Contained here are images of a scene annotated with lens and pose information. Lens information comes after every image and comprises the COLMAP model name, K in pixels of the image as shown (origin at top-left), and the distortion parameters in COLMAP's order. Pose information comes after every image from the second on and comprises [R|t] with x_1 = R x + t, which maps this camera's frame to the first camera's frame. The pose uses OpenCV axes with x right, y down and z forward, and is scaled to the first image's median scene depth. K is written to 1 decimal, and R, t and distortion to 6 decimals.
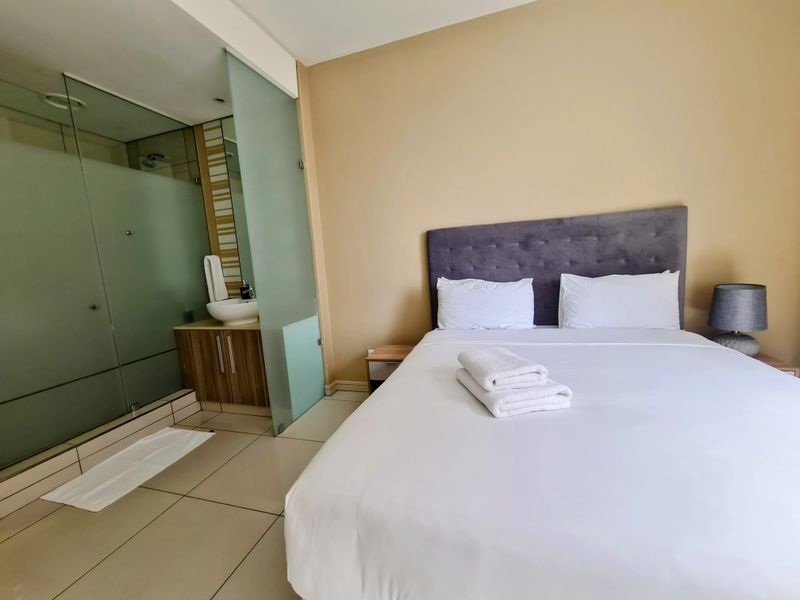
lens RADIAL K [[327.3, 0, 399.9], [0, 327.3, 300.5], [0, 0, 1]] dist [0.001176, 0.000574]
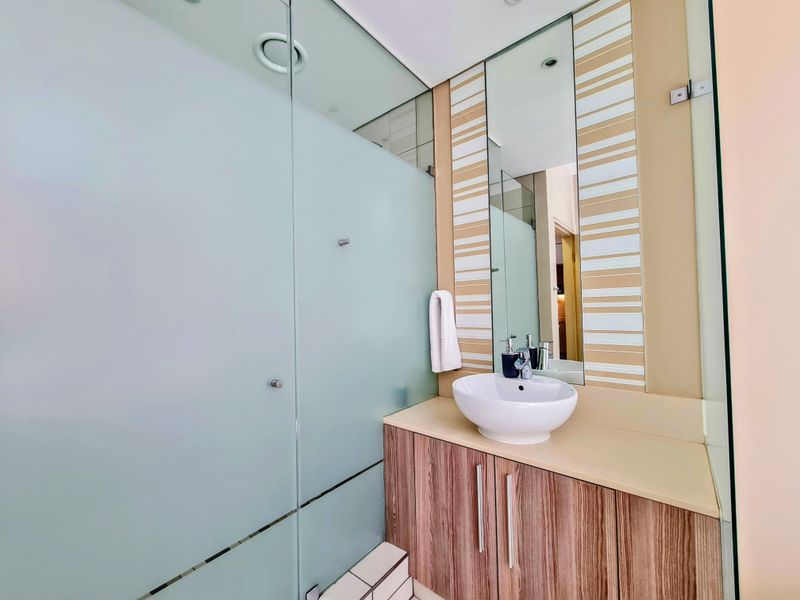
lens RADIAL K [[327.3, 0, 400.6], [0, 327.3, 297.7], [0, 0, 1]] dist [0.001176, 0.000574]
pose [[0.927250, 0.032243, -0.373053, -0.440077], [-0.086138, 0.987934, -0.128715, -0.045509], [0.364401, 0.151485, 0.918839, 0.455321]]
